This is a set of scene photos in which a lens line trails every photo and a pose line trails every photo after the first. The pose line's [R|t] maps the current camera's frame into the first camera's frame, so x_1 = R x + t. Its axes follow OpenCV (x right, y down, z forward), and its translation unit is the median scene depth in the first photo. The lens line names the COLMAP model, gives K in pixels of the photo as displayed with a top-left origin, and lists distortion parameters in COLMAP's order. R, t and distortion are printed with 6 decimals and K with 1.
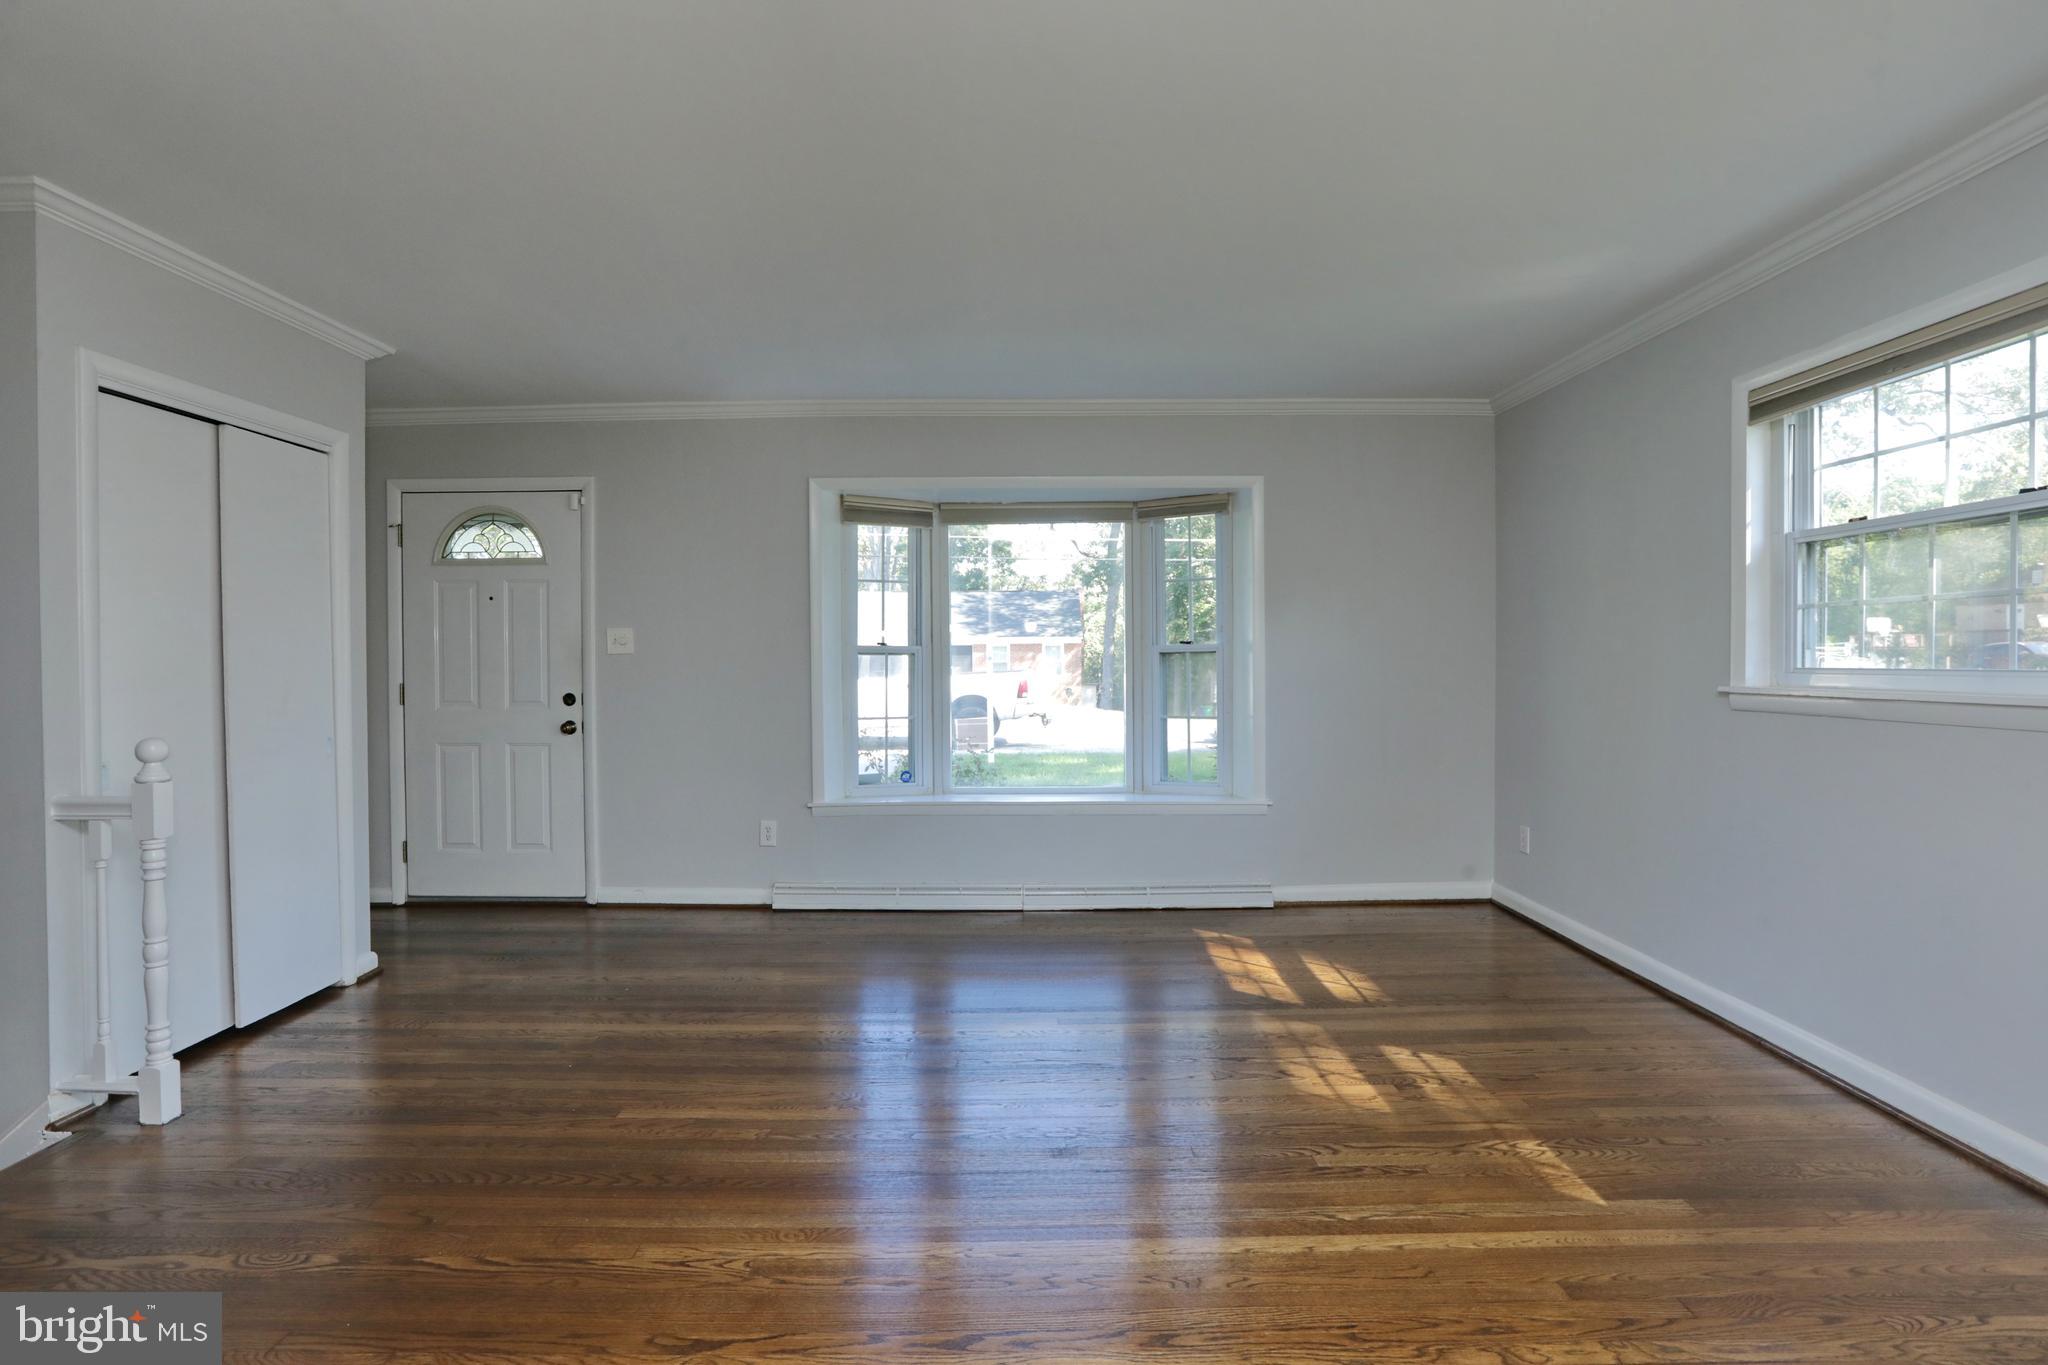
lens RADIAL K [[1001.1, 0, 1028.4], [0, 1001.1, 683.1], [0, 0, 1]] dist [-0.027946, 0.004931]
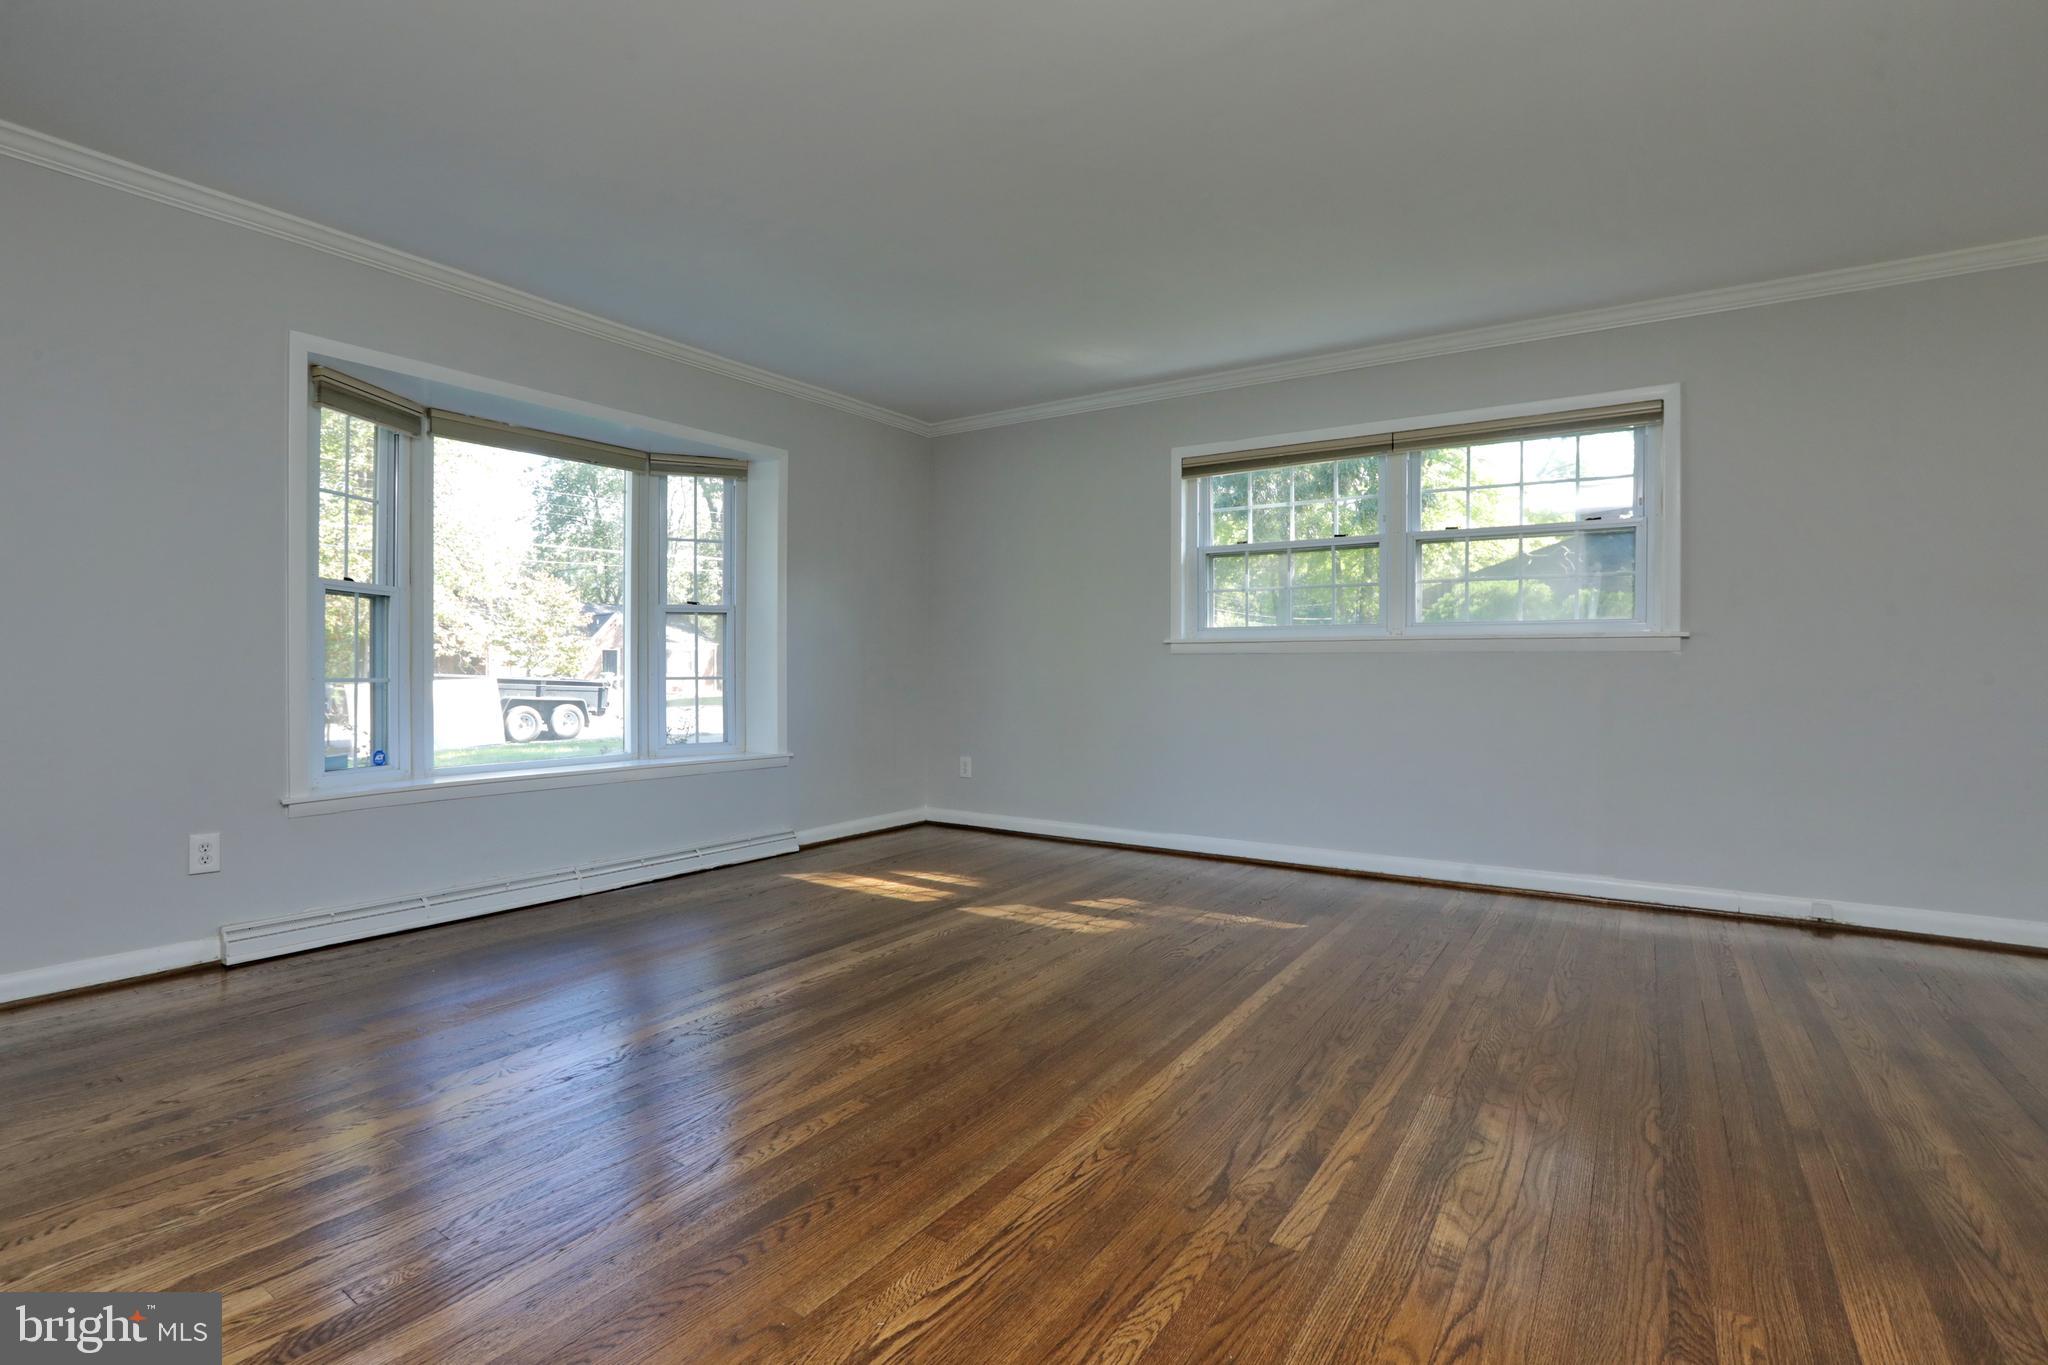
lens RADIAL K [[953.7, 0, 1027.3], [0, 953.7, 672.4], [0, 0, 1]] dist [-0.047562, 0.011945]
pose [[0.549112, 0.004818, 0.835735, -0.475432], [0.015595, 0.999750, -0.016010, 0.052194], [-0.835603, 0.021824, 0.548900, 0.228249]]
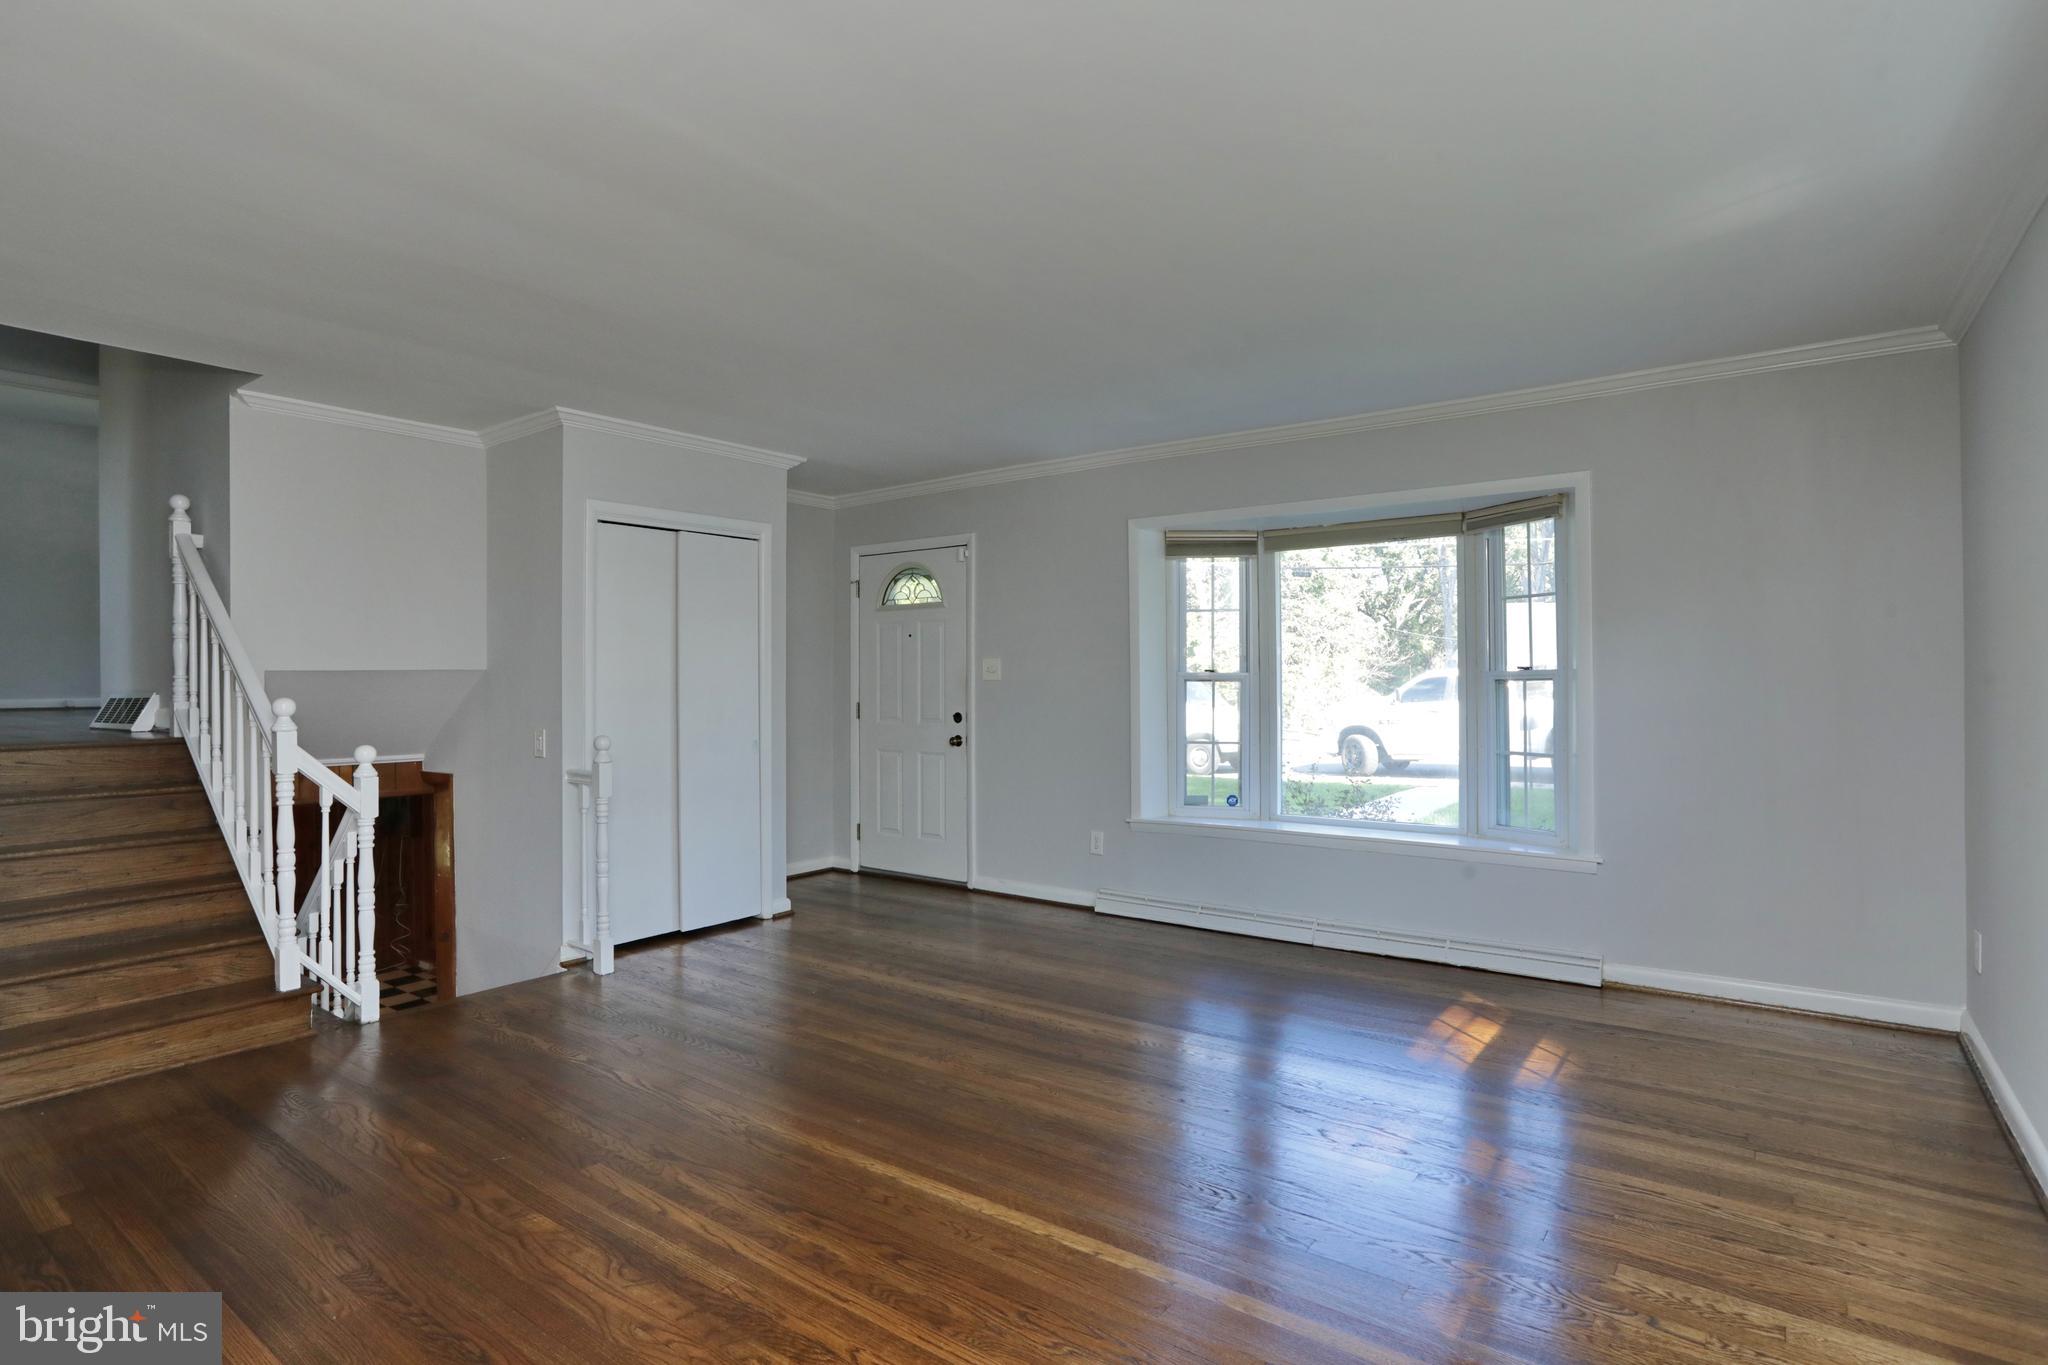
lens RADIAL K [[1055.6, 0, 1033.0], [0, 1055.6, 669.2], [0, 0, 1]] dist [-0.037609, 0.005994]
pose [[0.799245, -0.005268, -0.600983, 0.389873], [-0.015103, 0.999470, -0.028846, -0.007065], [0.600816, 0.032131, 0.798741, 0.021642]]
